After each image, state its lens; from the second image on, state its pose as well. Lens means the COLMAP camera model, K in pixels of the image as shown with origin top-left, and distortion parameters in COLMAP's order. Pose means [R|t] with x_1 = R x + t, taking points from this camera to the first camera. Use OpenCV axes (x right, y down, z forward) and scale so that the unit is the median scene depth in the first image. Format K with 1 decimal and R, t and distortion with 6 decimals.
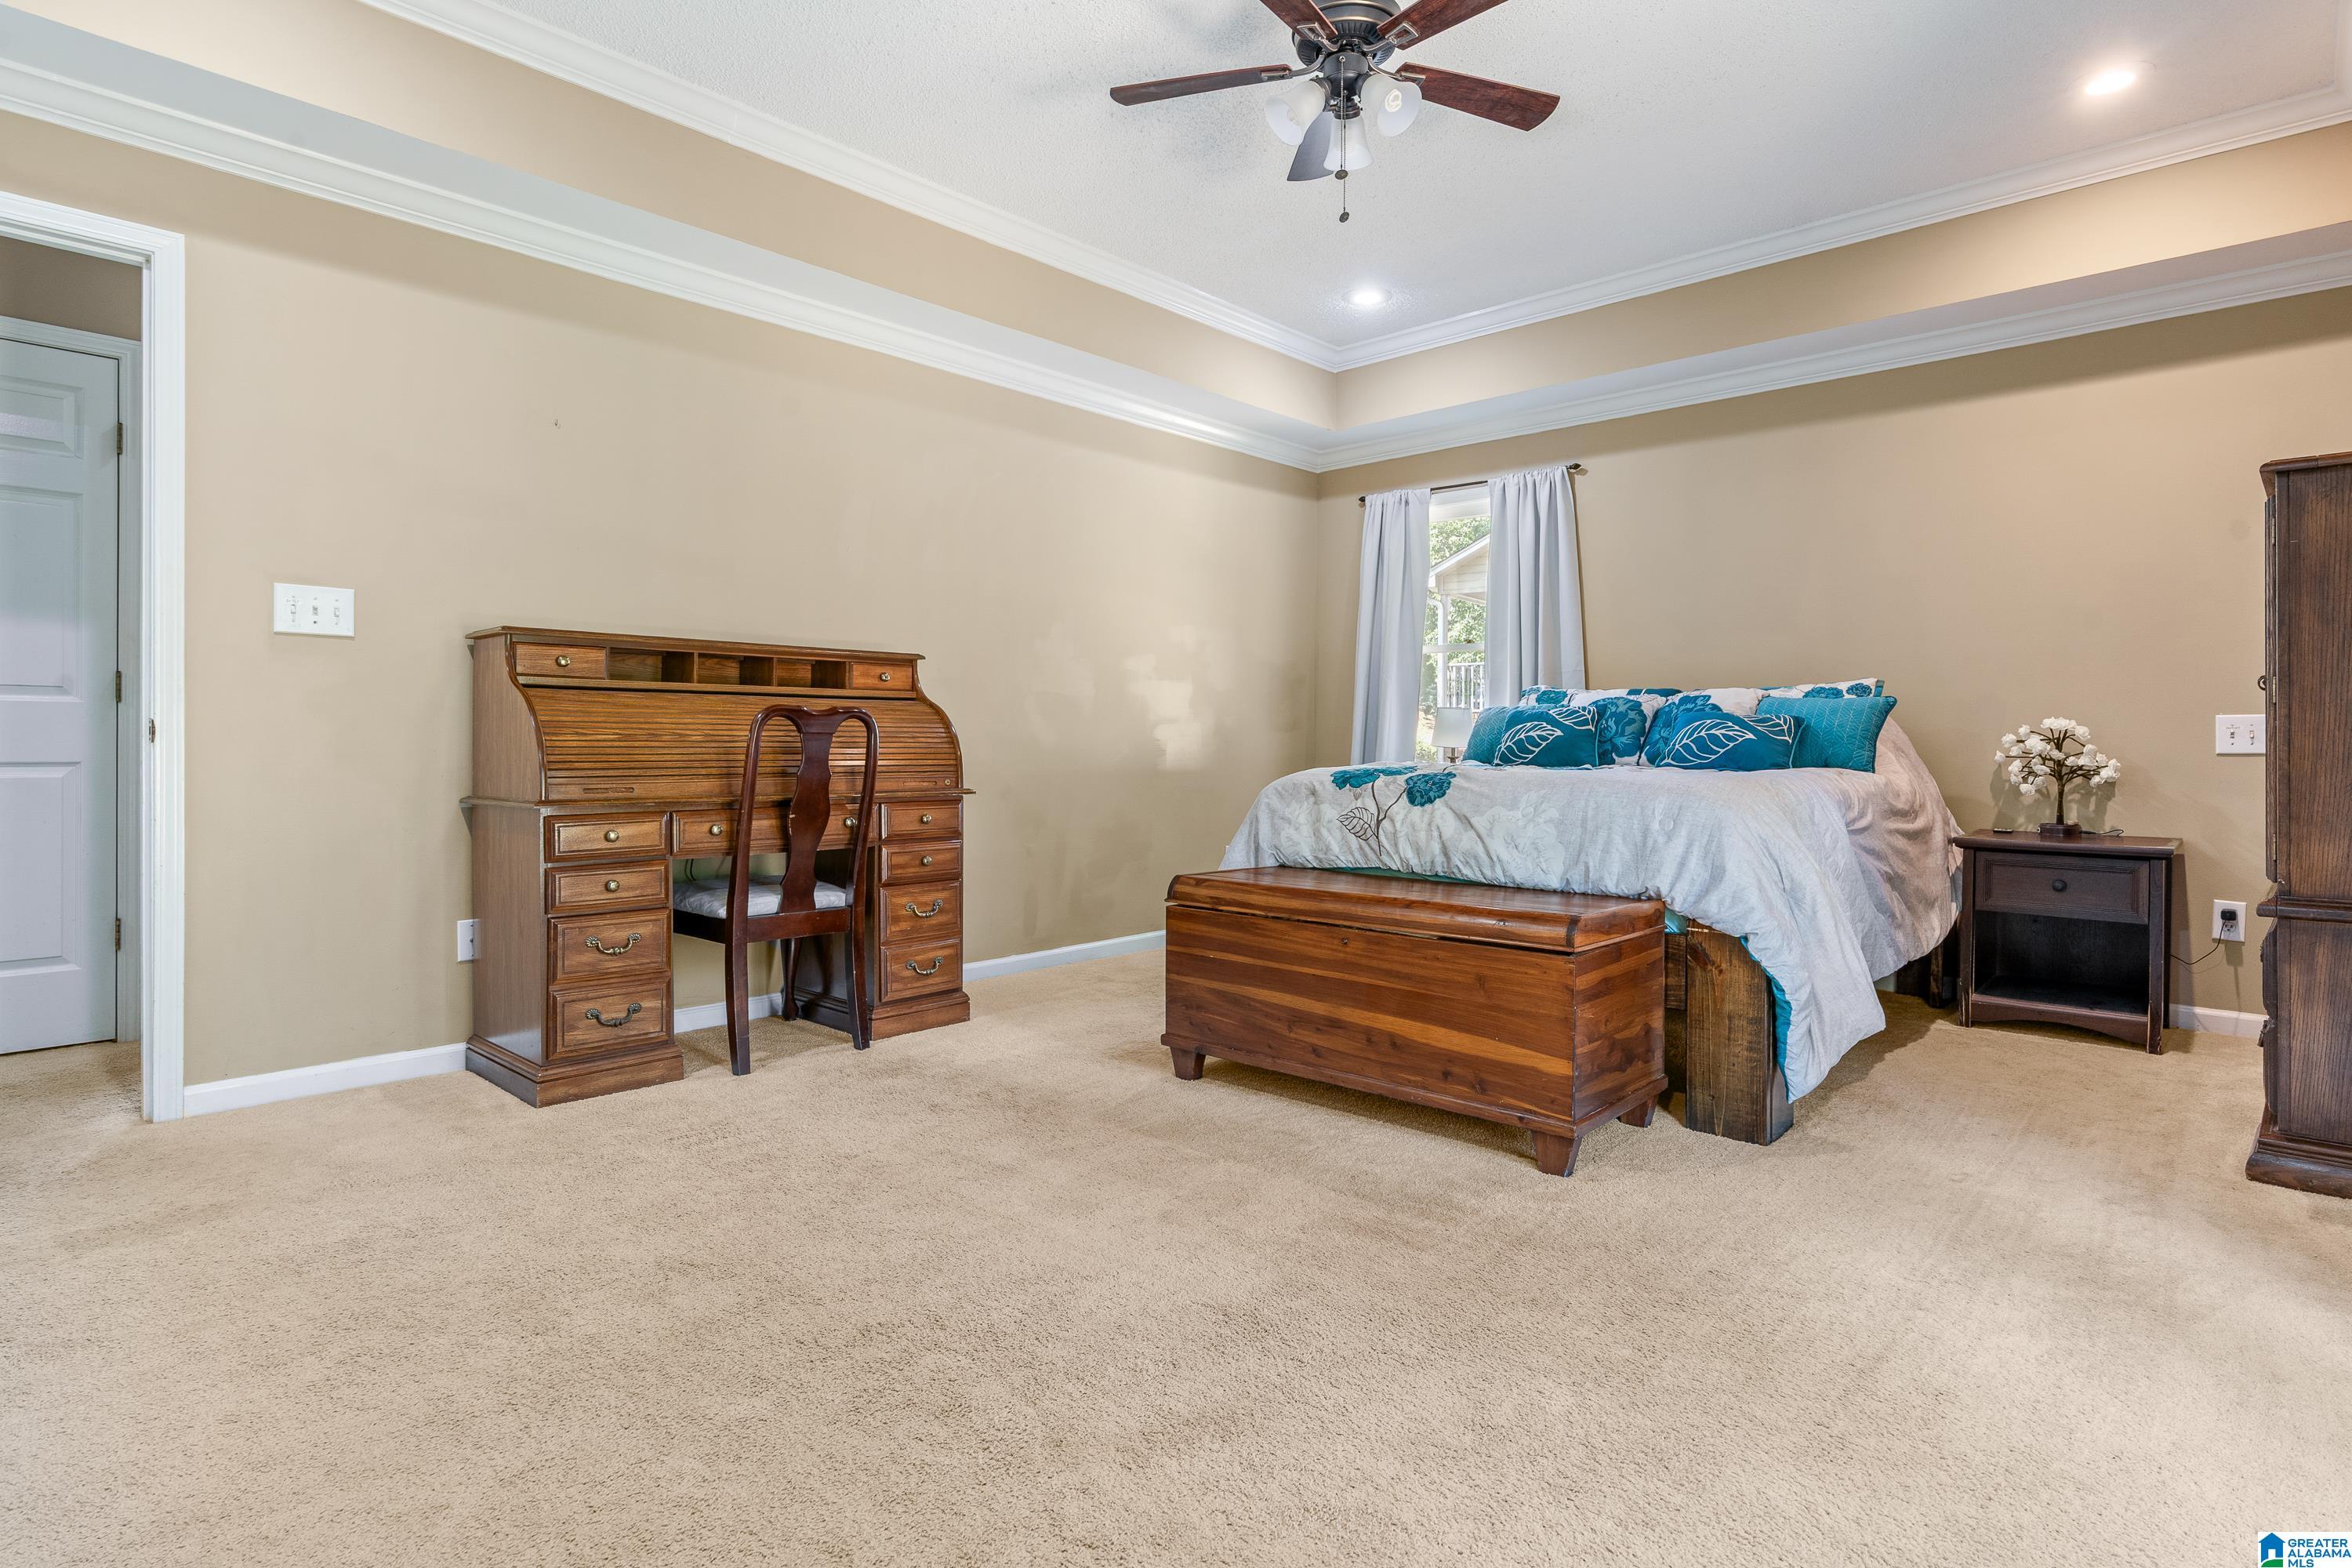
lens RADIAL K [[1210.2, 0, 1179.4], [0, 1210.2, 763.4], [0, 0, 1]] dist [-0.006461, -0.000241]
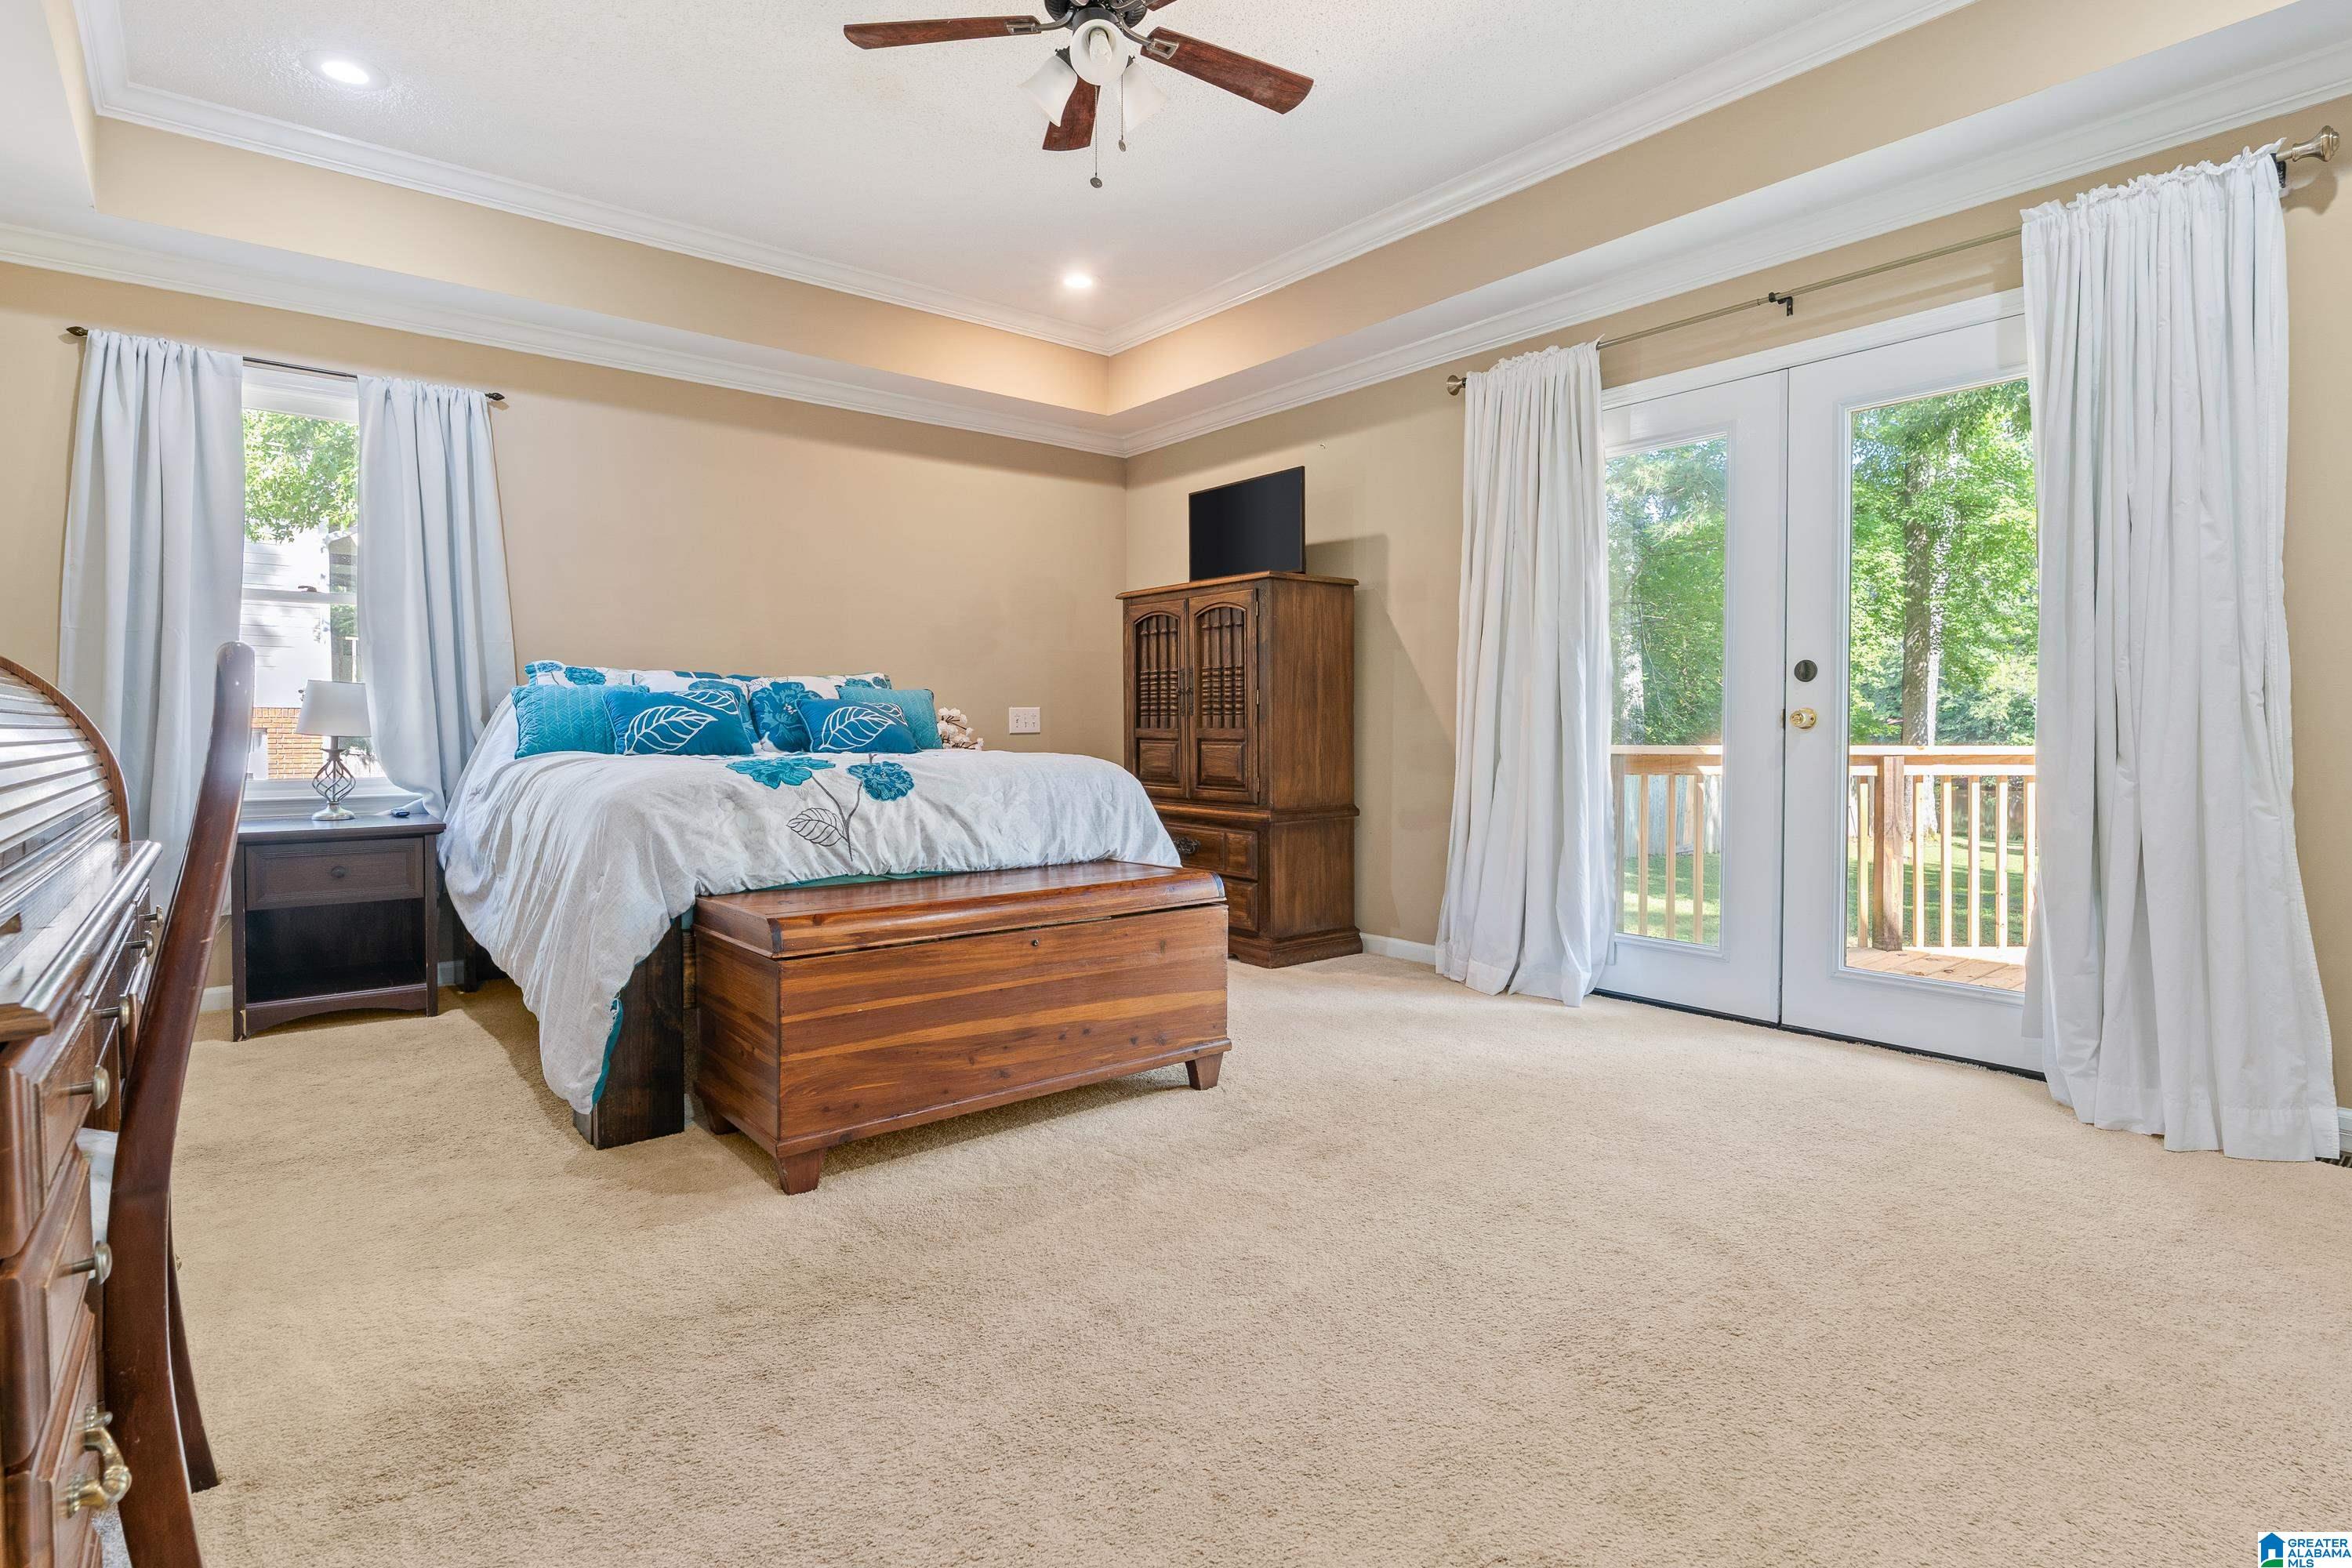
lens RADIAL K [[1172.0, 0, 1180.4], [0, 1172.0, 774.0], [0, 0, 1]] dist [0.002708, 0.000113]
pose [[0.144145, -0.043596, 0.988596, -0.677332], [0.018699, 0.998971, 0.041327, -0.017963], [-0.989380, 0.012529, 0.144812, 0.689377]]
